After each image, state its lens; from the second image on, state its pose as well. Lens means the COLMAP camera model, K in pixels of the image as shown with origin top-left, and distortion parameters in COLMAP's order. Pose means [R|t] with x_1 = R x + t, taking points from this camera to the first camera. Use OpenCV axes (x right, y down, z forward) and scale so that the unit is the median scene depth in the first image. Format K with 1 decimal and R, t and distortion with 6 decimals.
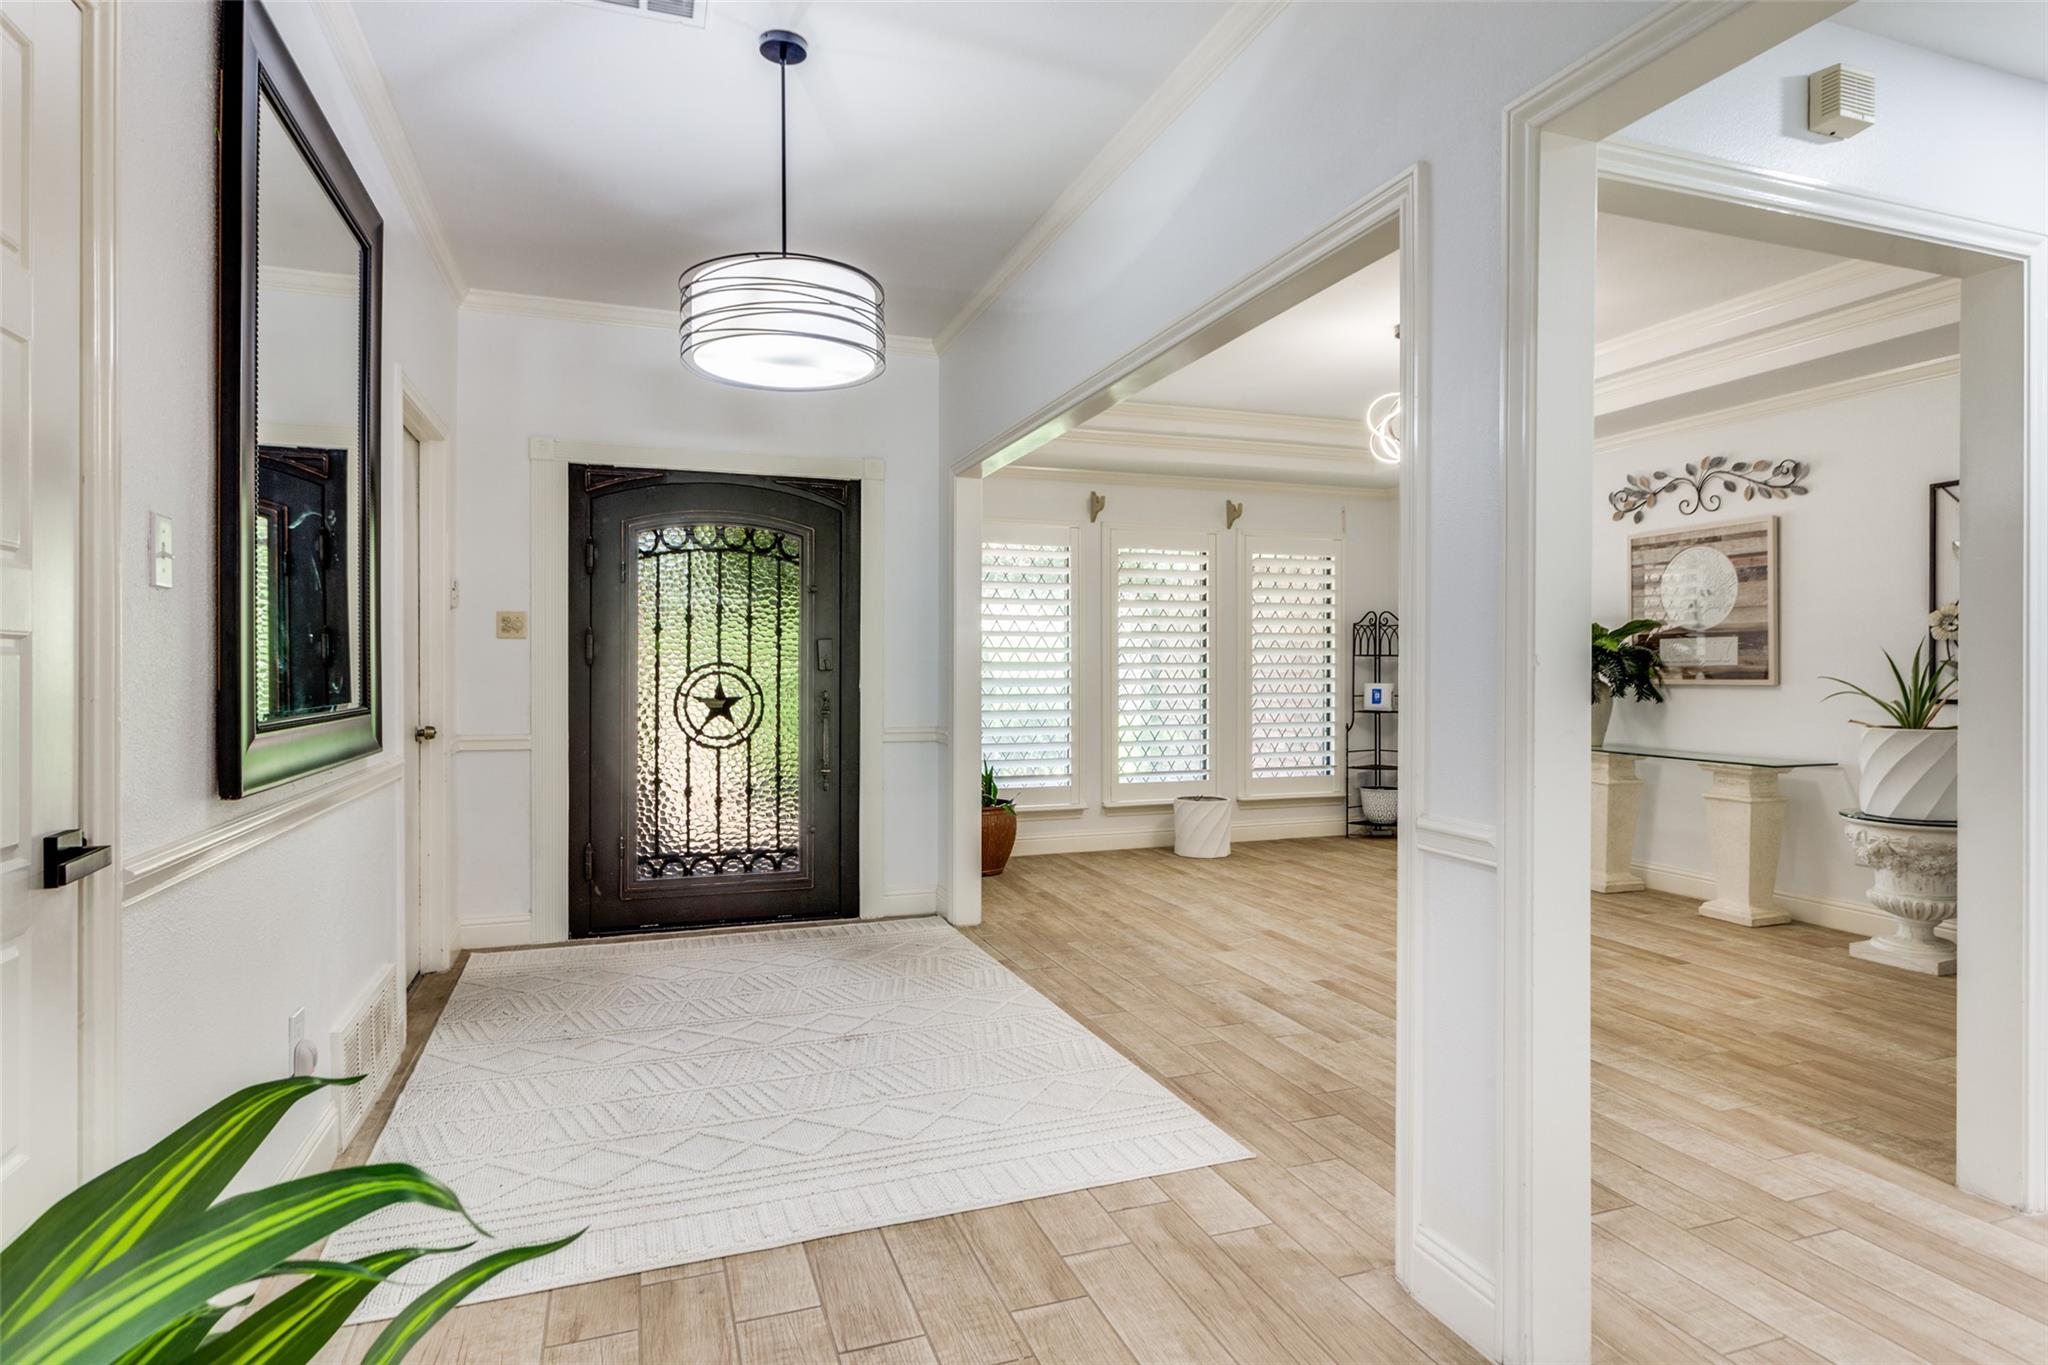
lens RADIAL K [[1086.3, 0, 1018.0], [0, 1086.3, 674.7], [0, 0, 1]] dist [-0.008188, 0.008031]
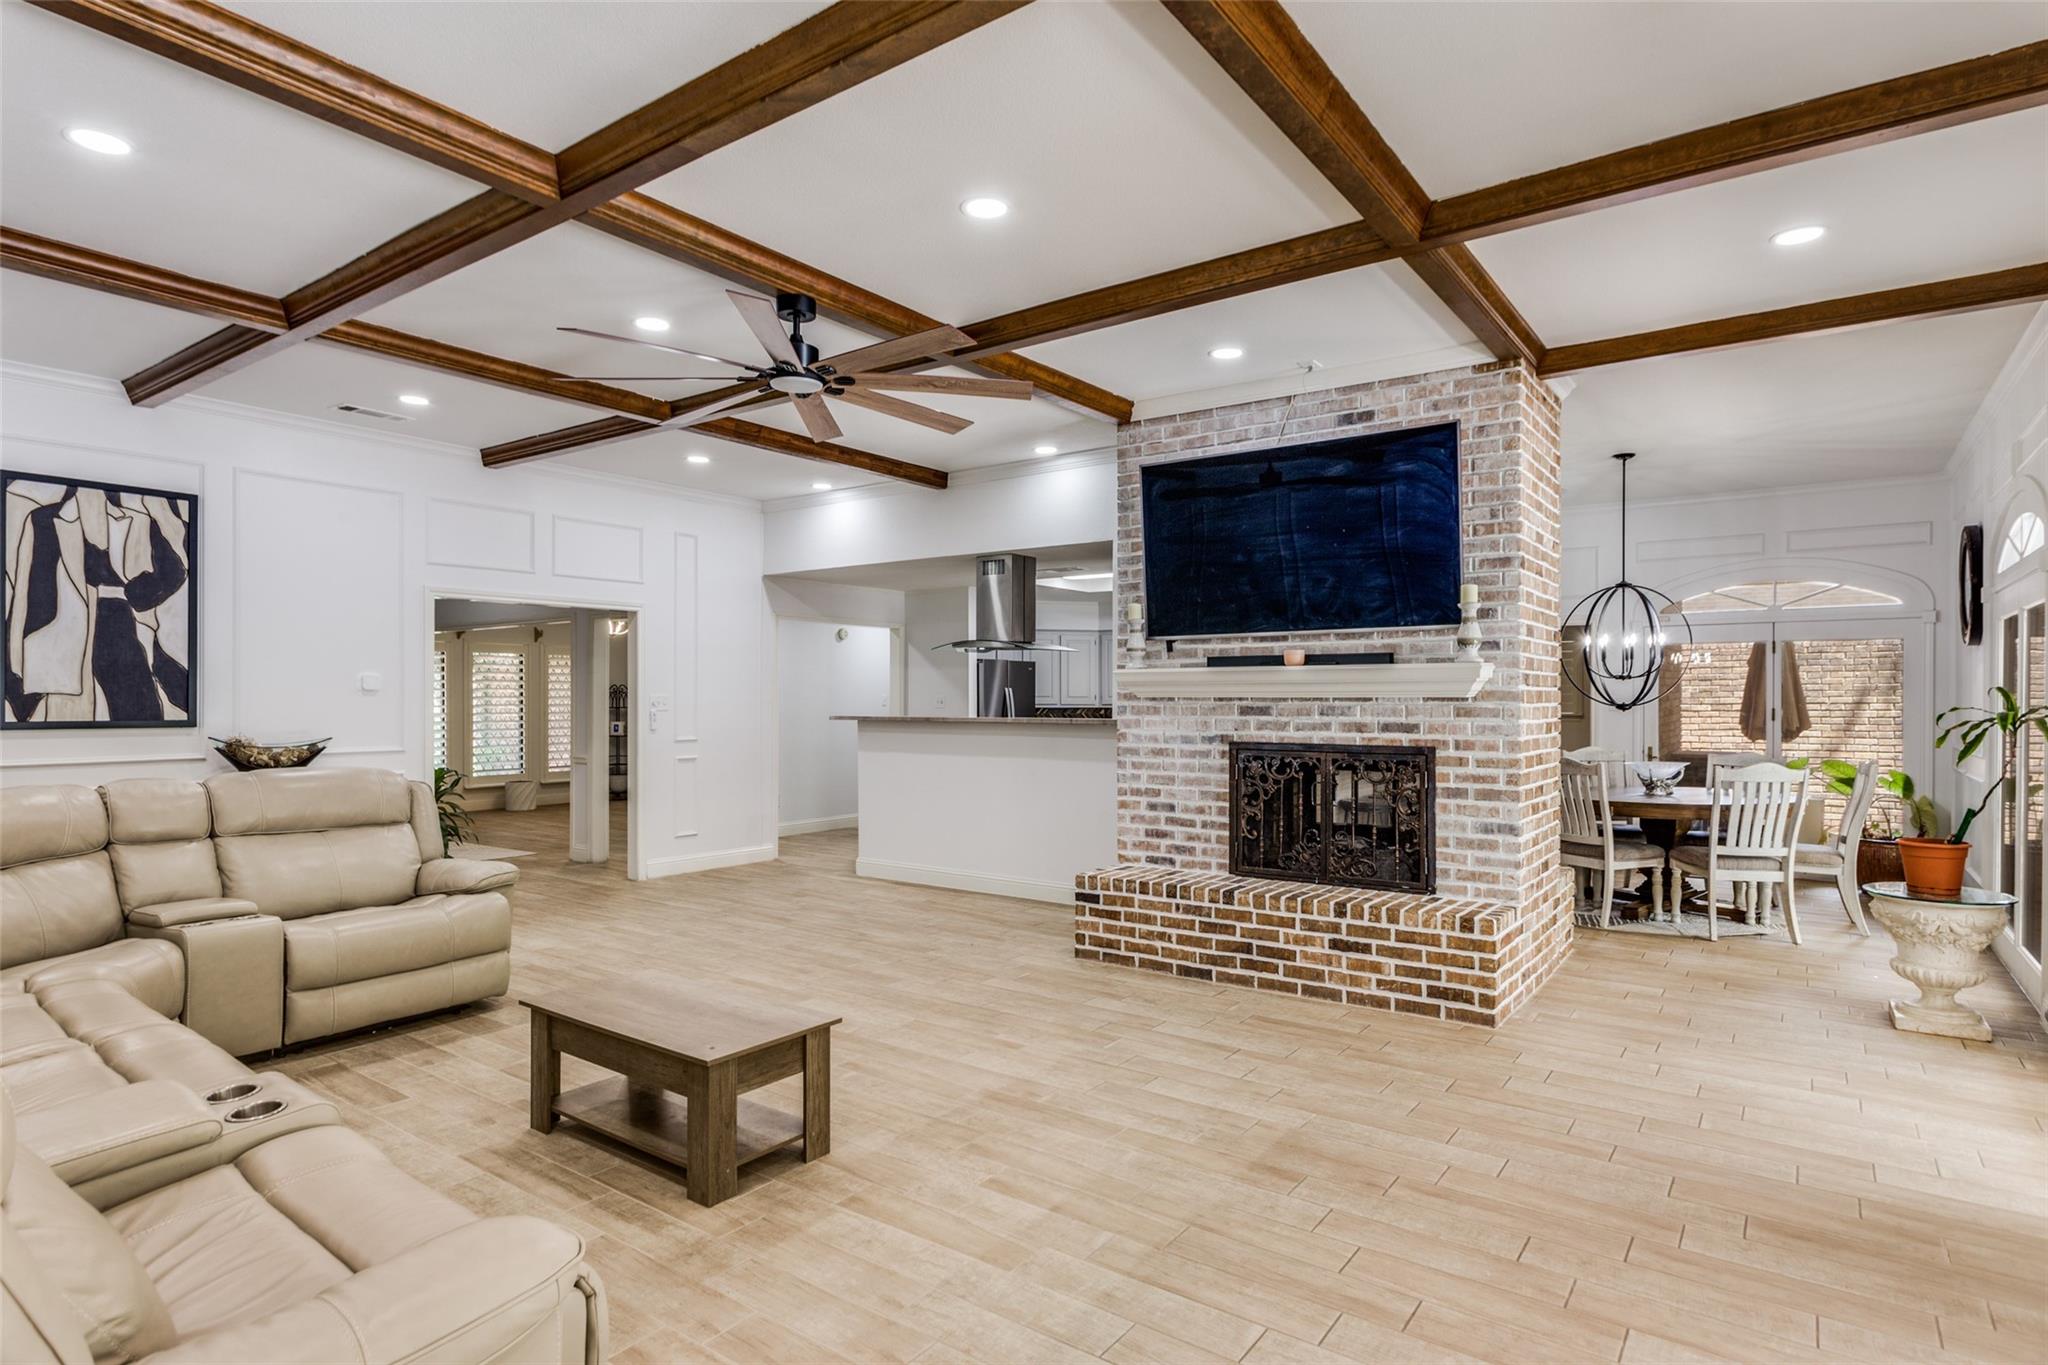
lens RADIAL K [[1086.3, 0, 1010.6], [0, 1086.3, 697.4], [0, 0, 1]] dist [-0.008188, 0.008031]
pose [[0.829814, 0.000612, 0.558040, -0.229970], [0.003406, 0.999975, -0.006161, -0.028392], [-0.558030, 0.007013, 0.829791, -1.362813]]
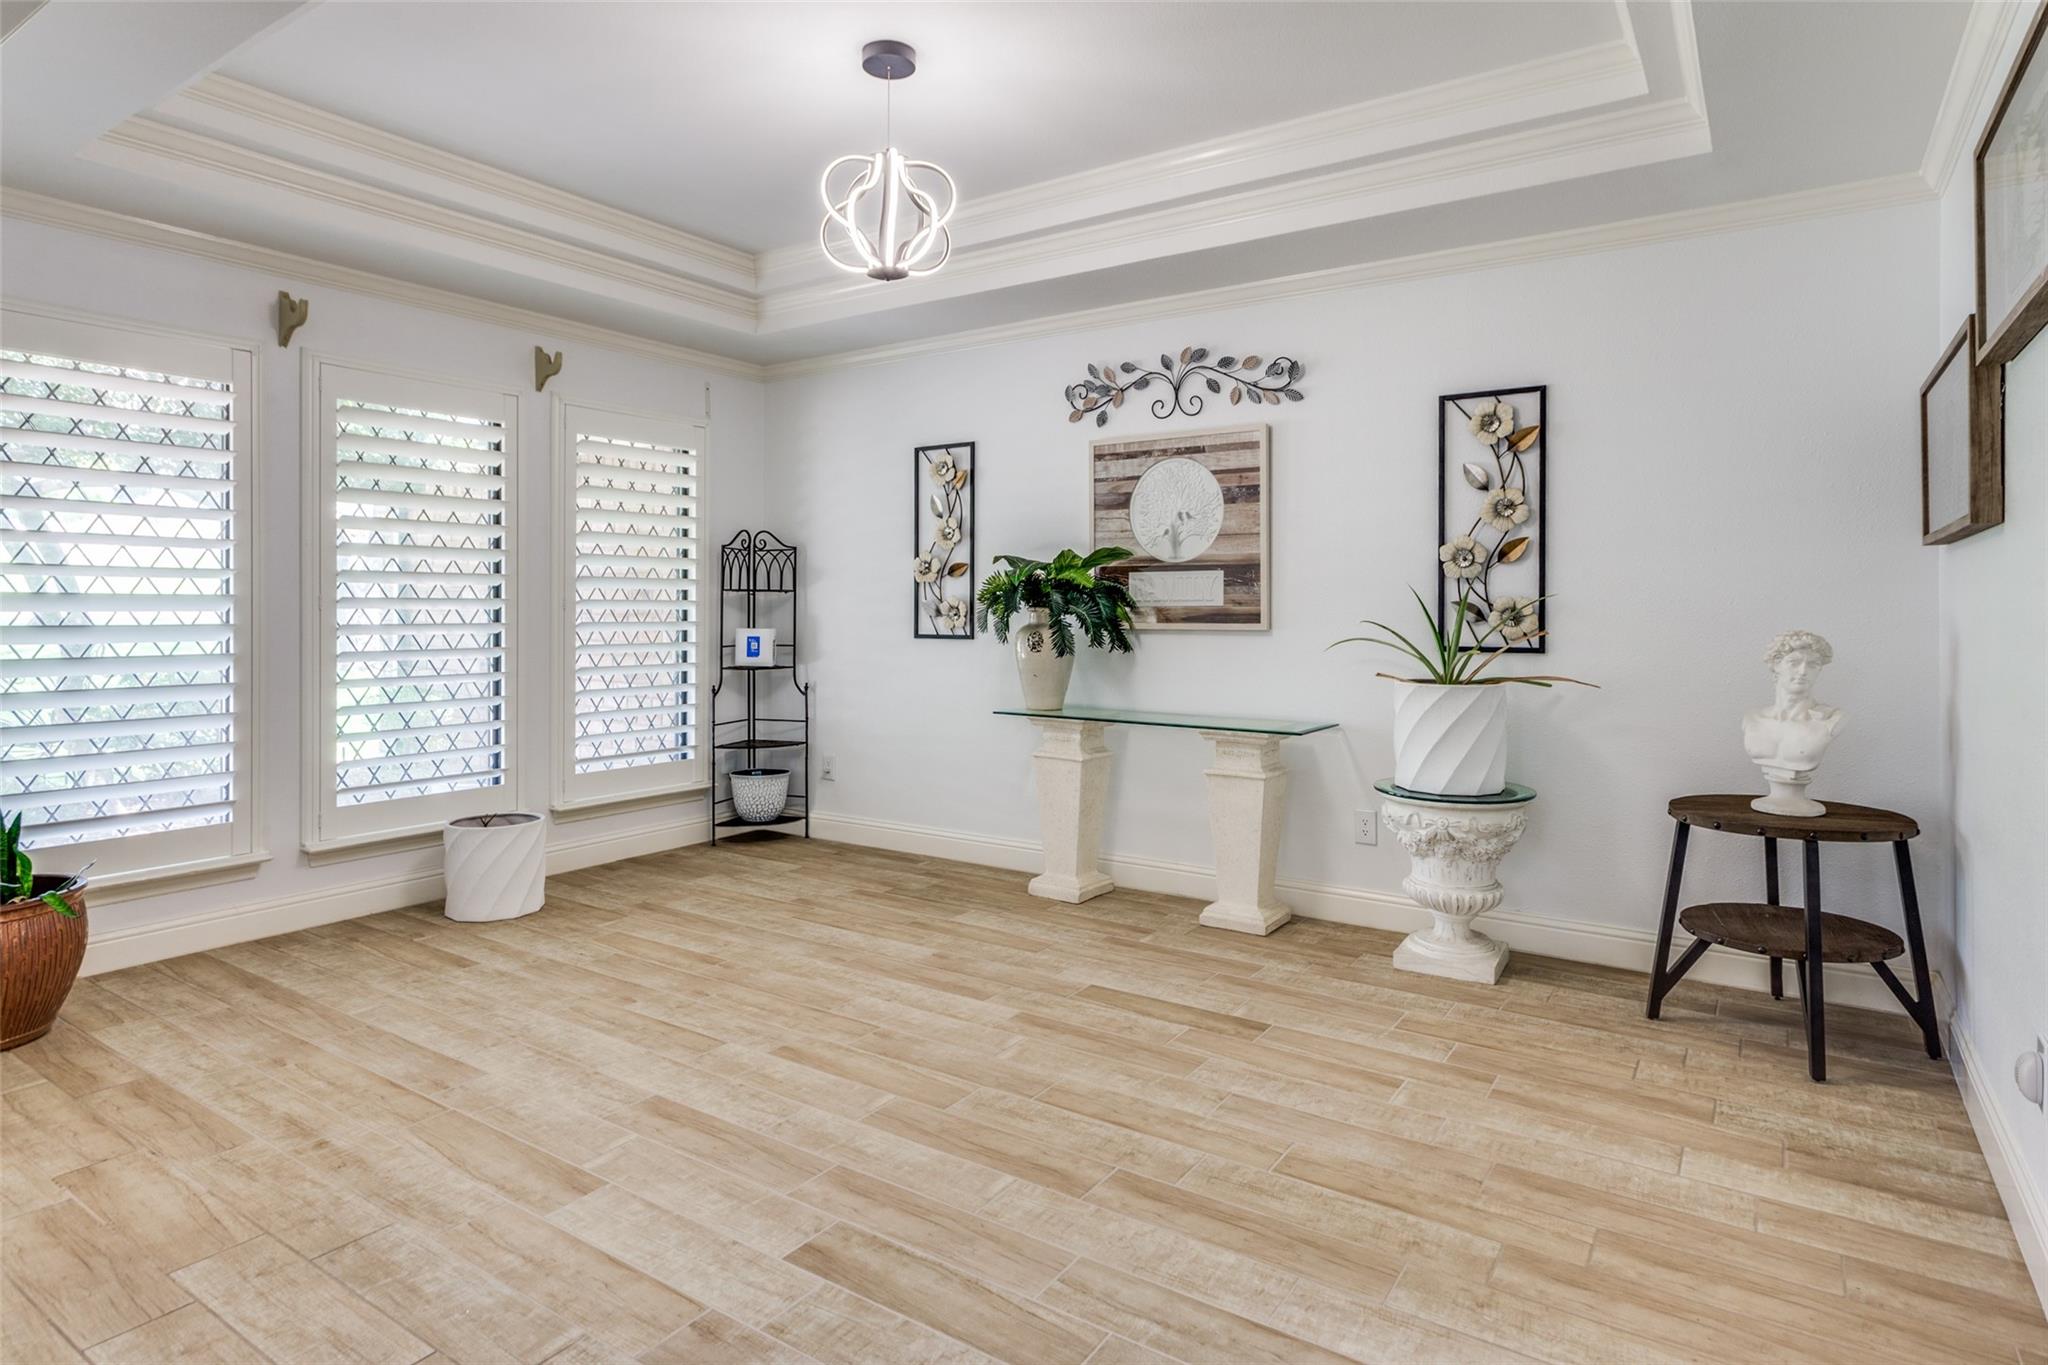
lens RADIAL K [[1086.3, 0, 1011.5], [0, 1086.3, 605.9], [0, 0, 1]] dist [-0.008188, 0.008031]
pose [[0.802214, 0.003181, 0.597028, 0.046396], [0.000556, 0.999981, -0.006075, -0.003528], [-0.597036, 0.005206, 0.802198, 0.413831]]
